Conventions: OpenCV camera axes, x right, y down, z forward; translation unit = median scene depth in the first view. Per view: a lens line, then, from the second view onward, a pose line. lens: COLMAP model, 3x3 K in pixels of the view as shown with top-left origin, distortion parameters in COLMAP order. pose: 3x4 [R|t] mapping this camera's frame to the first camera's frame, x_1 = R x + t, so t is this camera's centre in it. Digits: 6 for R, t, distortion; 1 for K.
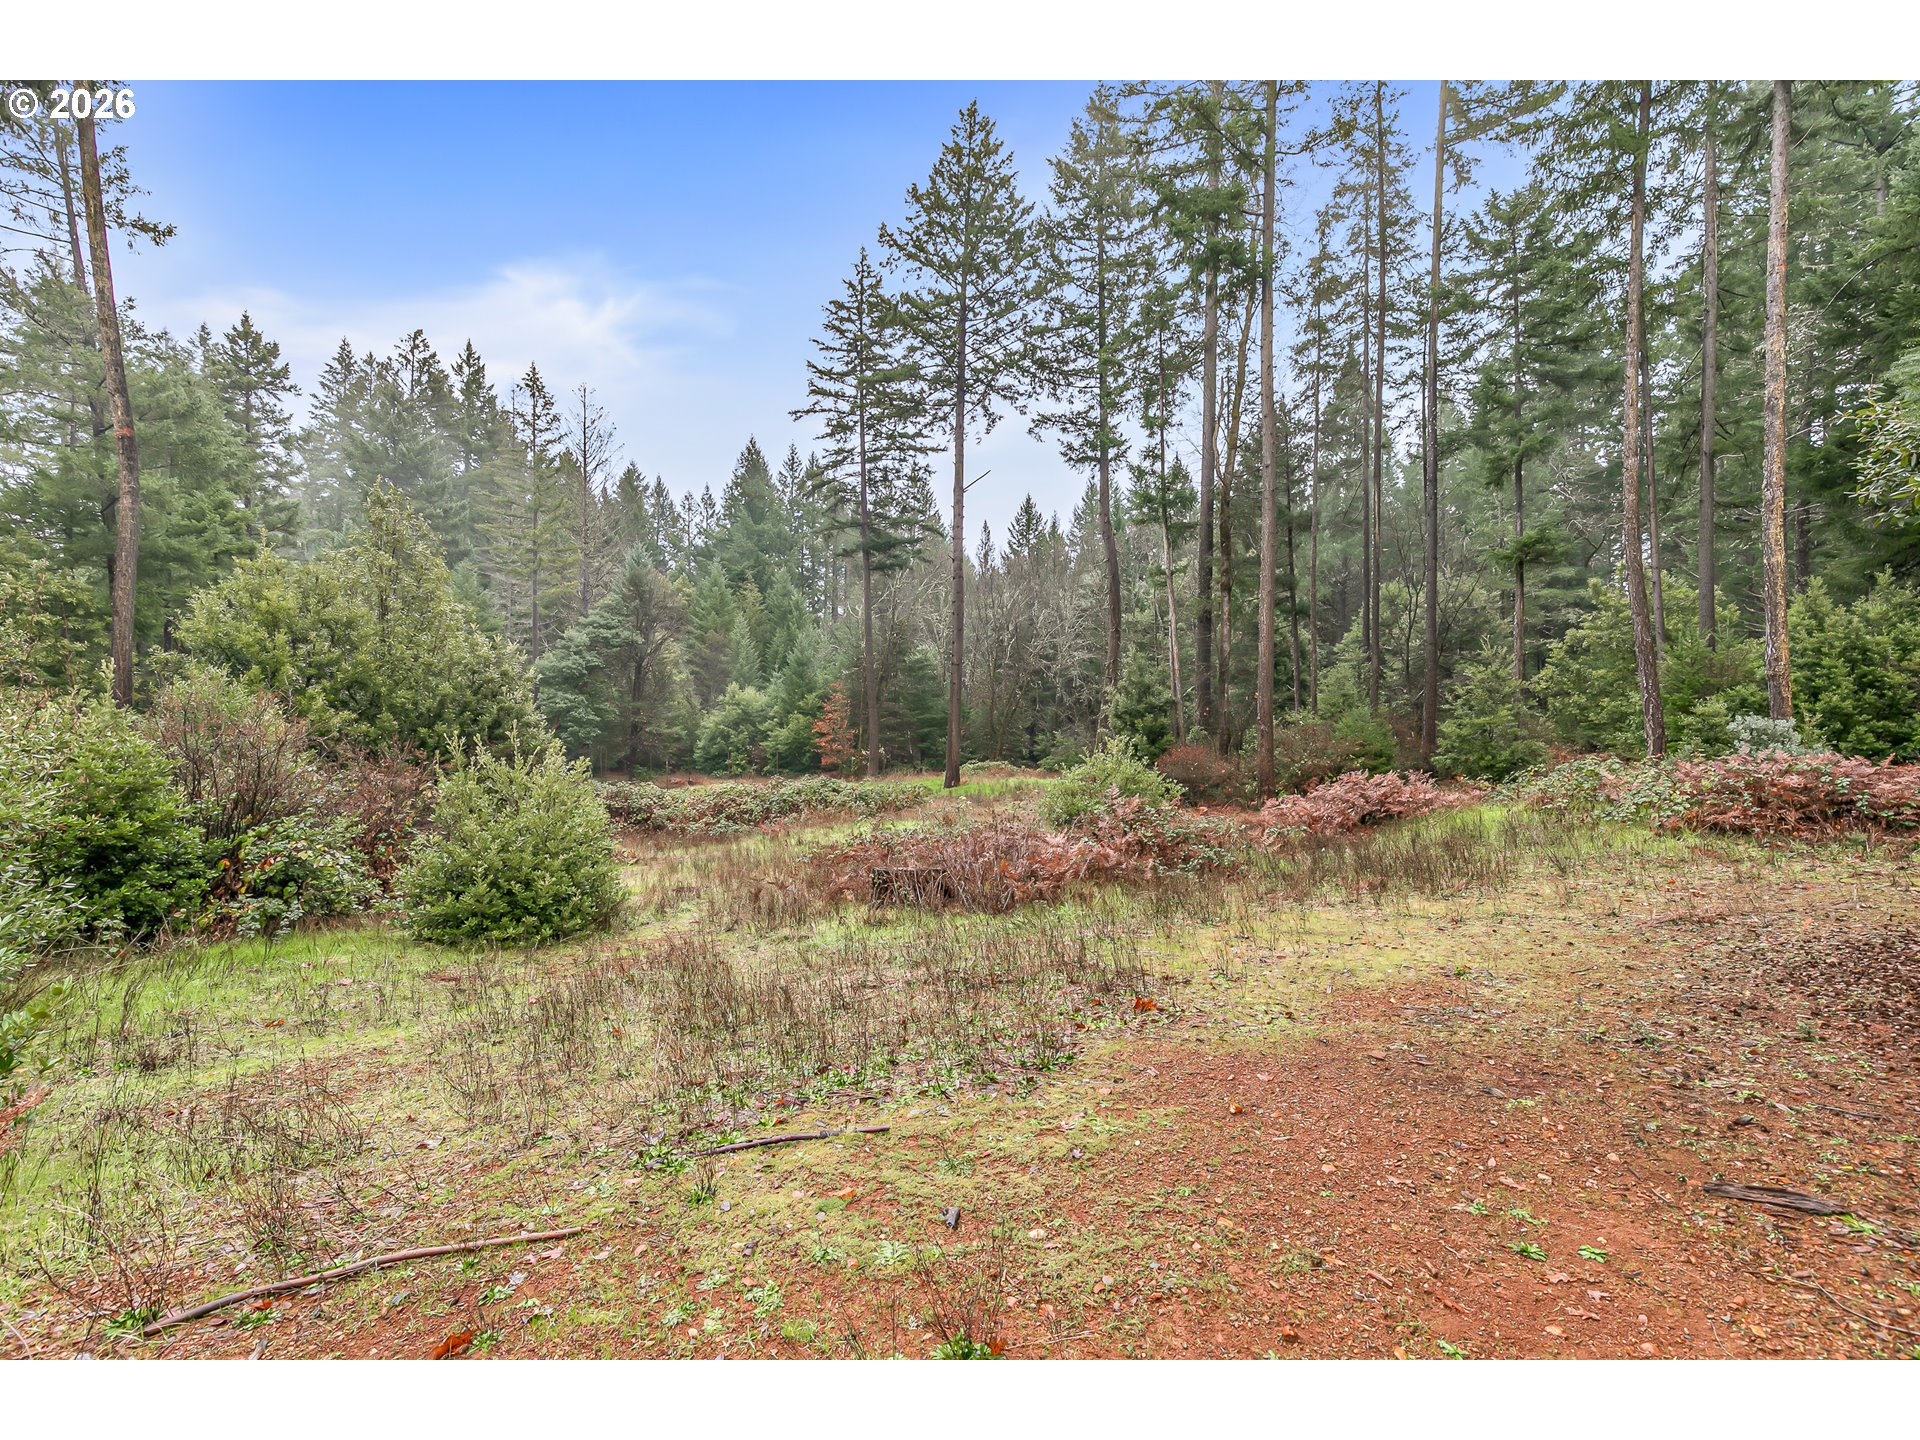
lens RADIAL K [[885.3, 0, 960.0], [0, 885.3, 720.0], [0, 0, 1]] dist [0.009264, -0.000735]
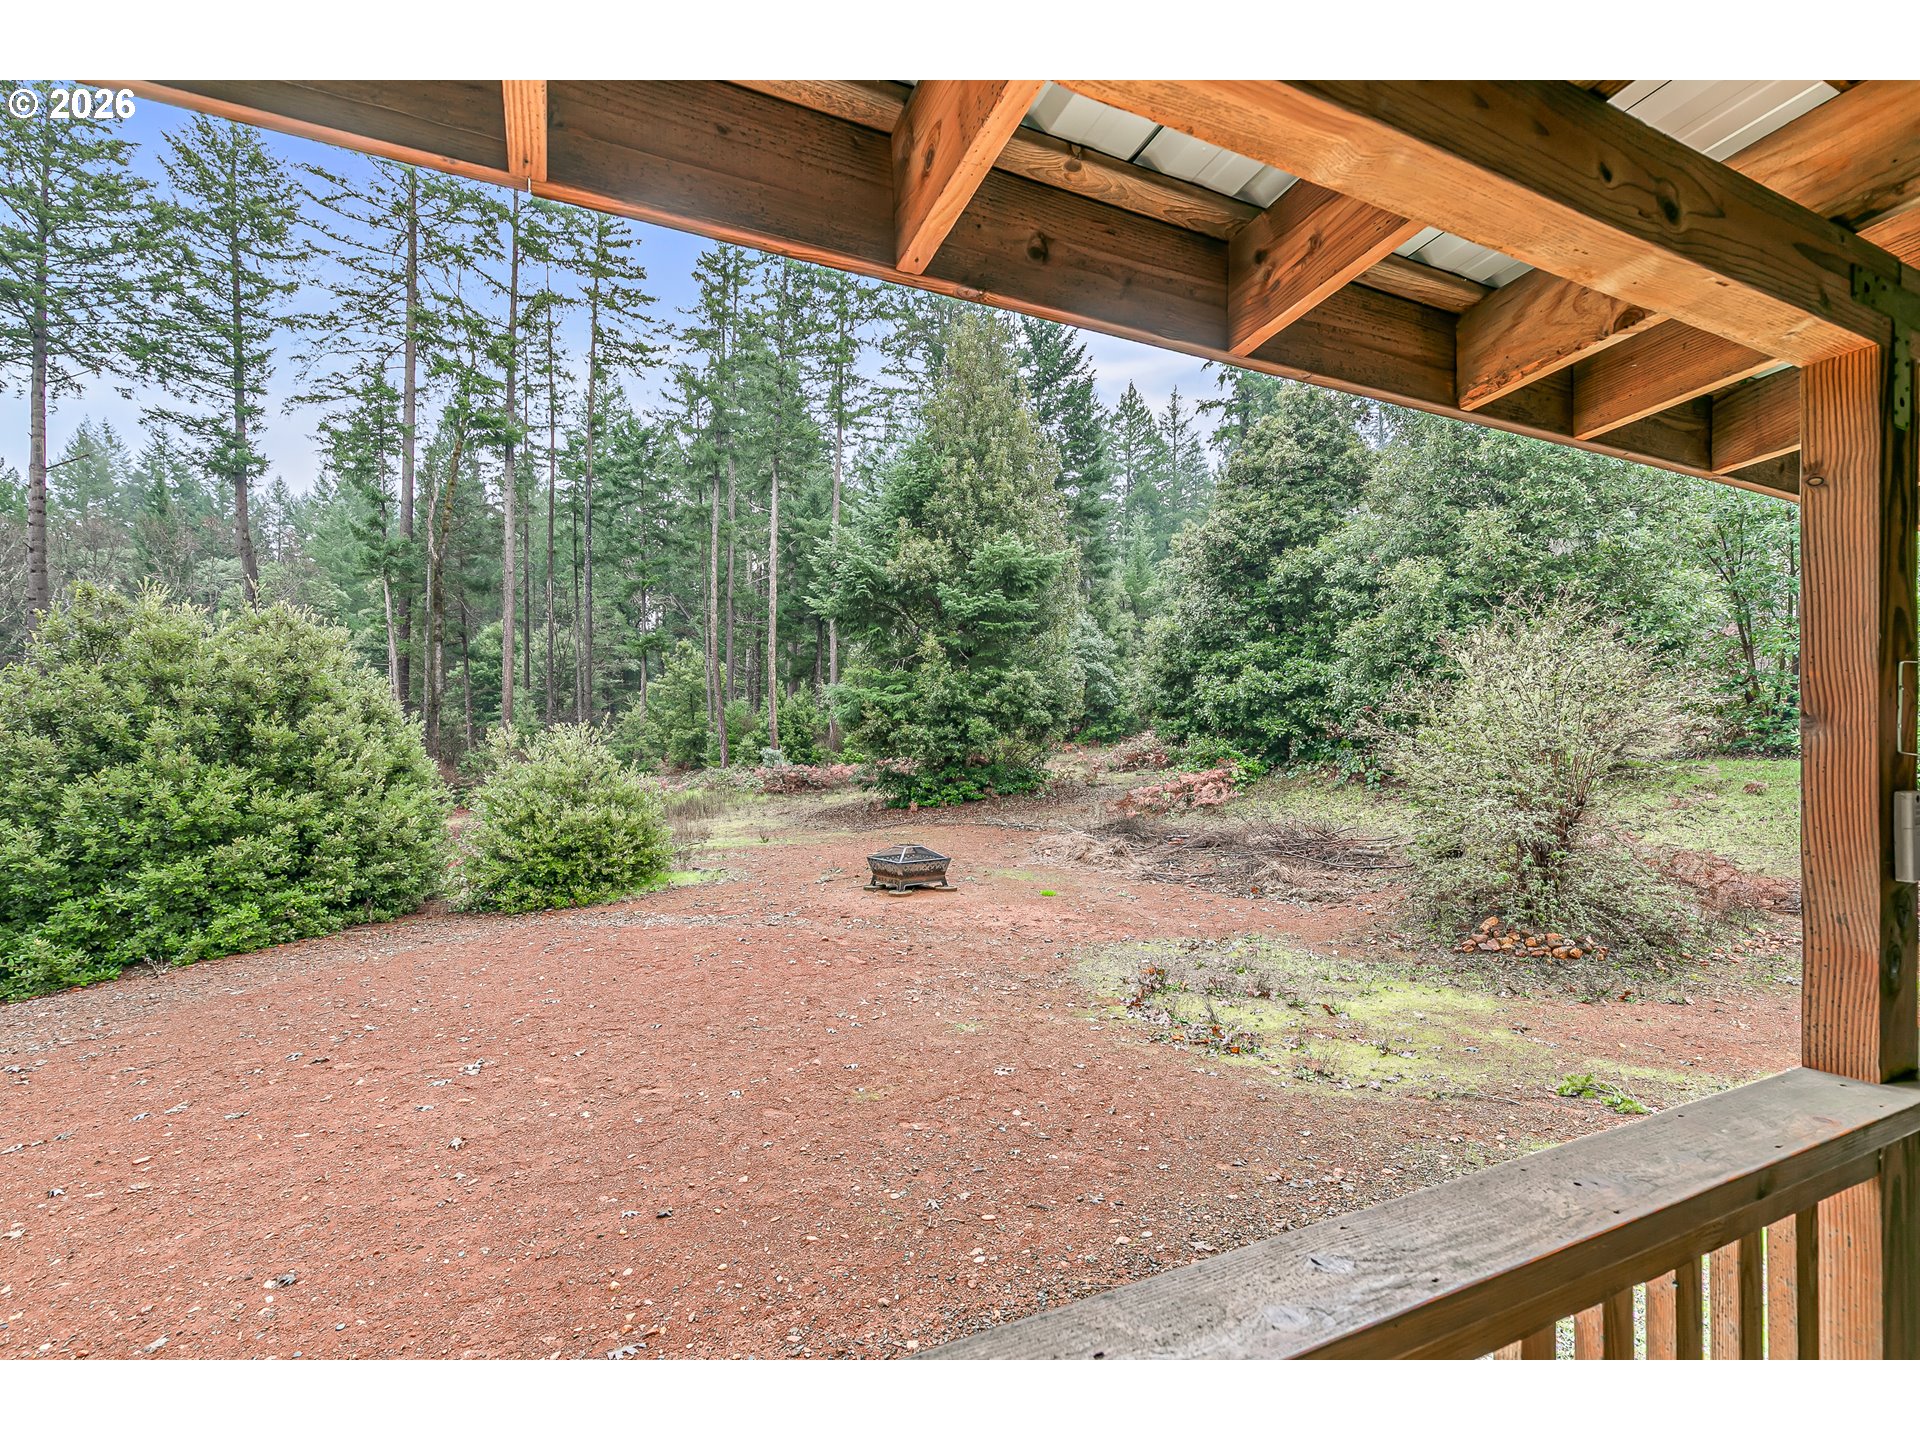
lens RADIAL K [[911.4, 0, 965.4], [0, 911.4, 734.3], [0, 0, 1]] dist [0.008912, -0.000725]
pose [[0.529517, 0.007957, 0.848262, -0.730707], [-0.011258, 0.999934, -0.002352, -0.034276], [-0.848224, -0.008304, 0.529572, -0.593092]]
